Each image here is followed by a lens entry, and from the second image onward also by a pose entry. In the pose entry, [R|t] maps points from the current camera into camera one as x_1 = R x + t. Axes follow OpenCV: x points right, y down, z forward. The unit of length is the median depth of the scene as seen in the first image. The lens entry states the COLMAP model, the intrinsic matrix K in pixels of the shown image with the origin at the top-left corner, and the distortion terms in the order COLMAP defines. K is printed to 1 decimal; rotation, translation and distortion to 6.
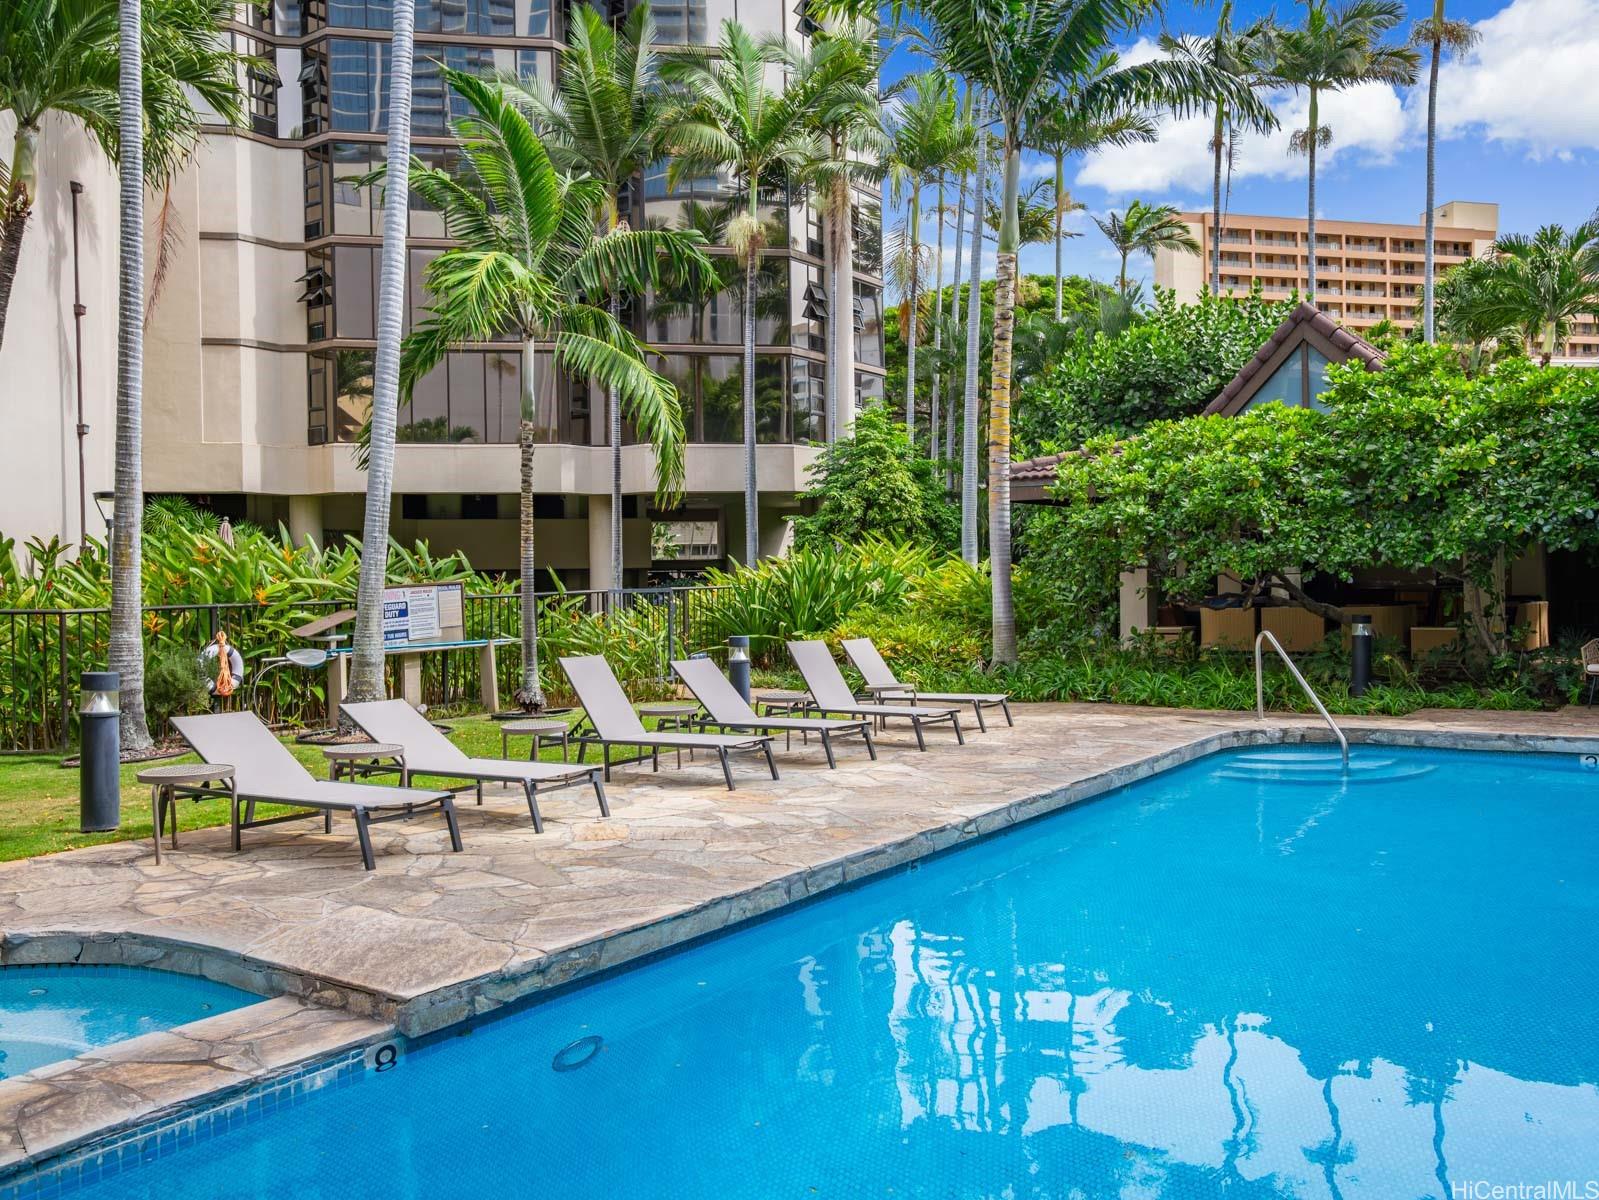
lens RADIAL K [[1294.9, 0, 801.7], [0, 1294.9, 597.5], [0, 0, 1]] dist [0.014004, 0.009960]
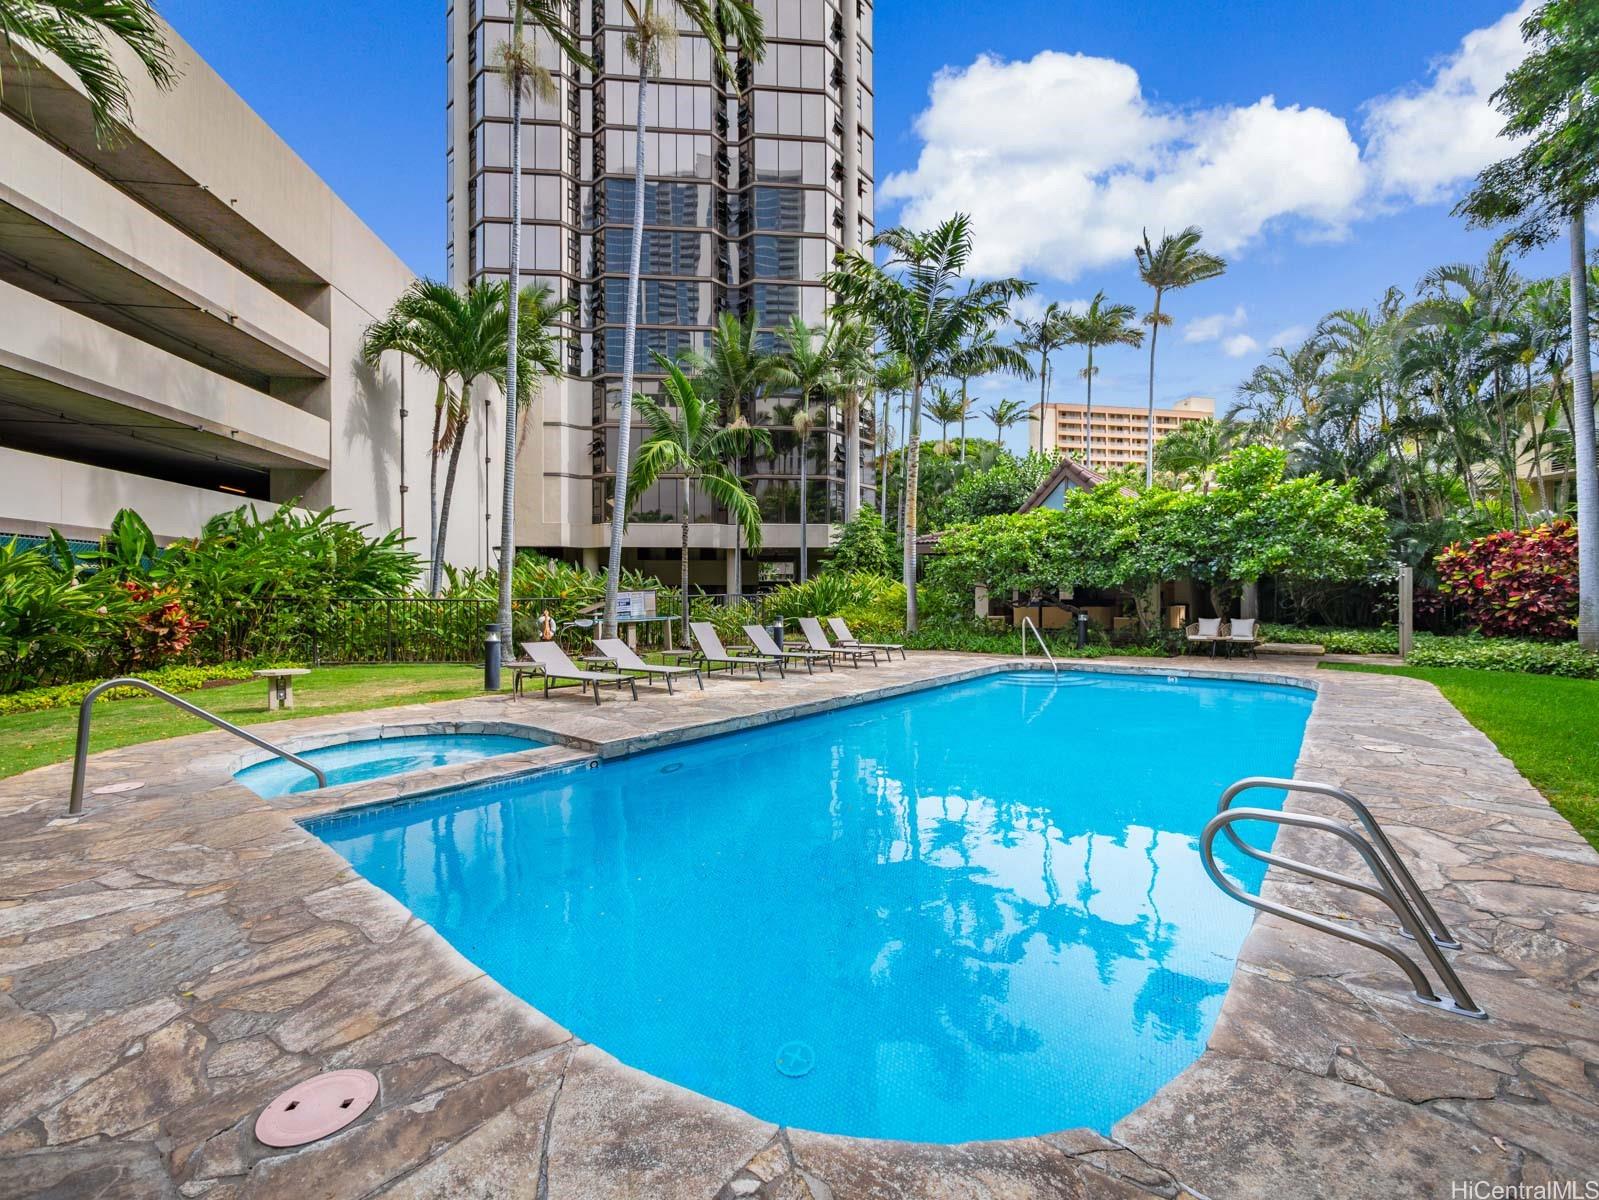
lens RADIAL K [[671.0, 0, 796.6], [0, 671.0, 598.9], [0, 0, 1]] dist [-0.008599, 0.001455]
pose [[0.997344, 0.012785, -0.071704, 0.051483], [-0.013096, 0.999907, -0.003868, 0.004650], [0.071648, 0.004797, 0.997418, -0.092268]]
